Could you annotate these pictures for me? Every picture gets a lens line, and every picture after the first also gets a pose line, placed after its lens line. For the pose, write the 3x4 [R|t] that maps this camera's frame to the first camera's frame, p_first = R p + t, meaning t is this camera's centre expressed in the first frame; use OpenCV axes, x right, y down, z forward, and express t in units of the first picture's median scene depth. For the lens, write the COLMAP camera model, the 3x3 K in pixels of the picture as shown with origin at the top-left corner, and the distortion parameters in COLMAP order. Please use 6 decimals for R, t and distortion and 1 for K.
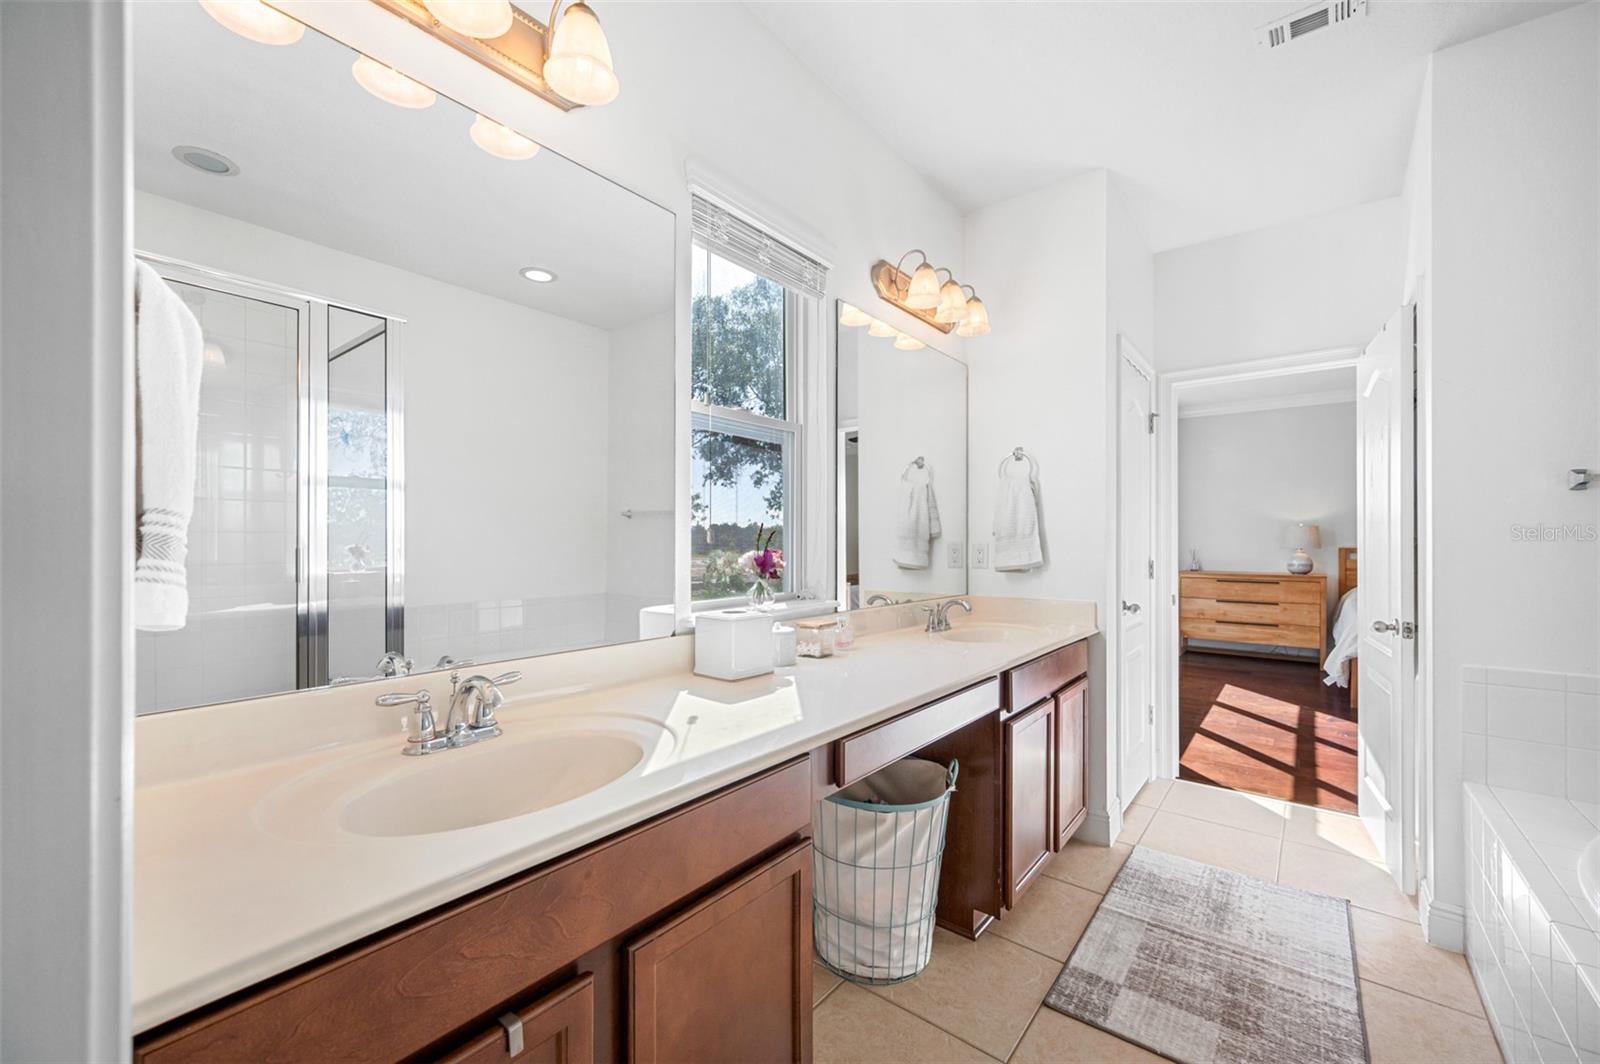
lens RADIAL K [[642.8, 0, 800.2], [0, 642.8, 533.3], [0, 0, 1]] dist [-0.000417, 0.000208]
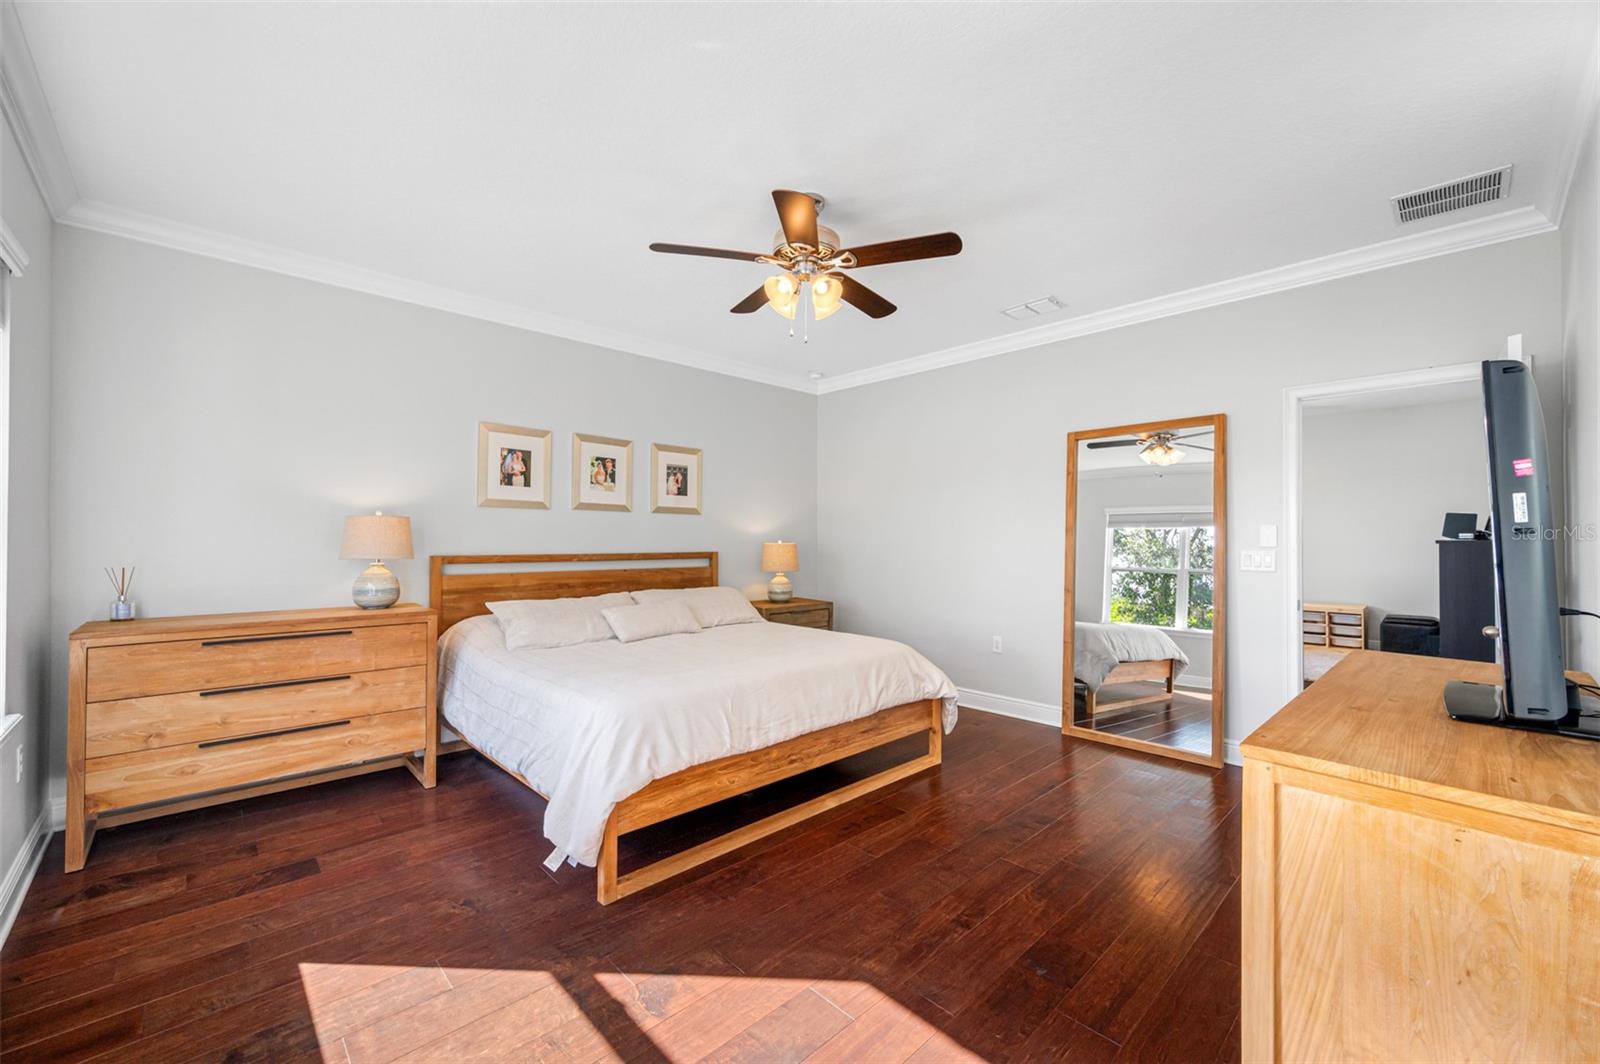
lens RADIAL K [[642.8, 0, 803.2], [0, 642.8, 532.1], [0, 0, 1]] dist [-0.000417, 0.000208]
pose [[0.137569, 0.009565, 0.990446, 0.309572], [-0.004988, 0.999947, -0.008964, 0.004345], [-0.990480, -0.003707, 0.137610, 0.591413]]
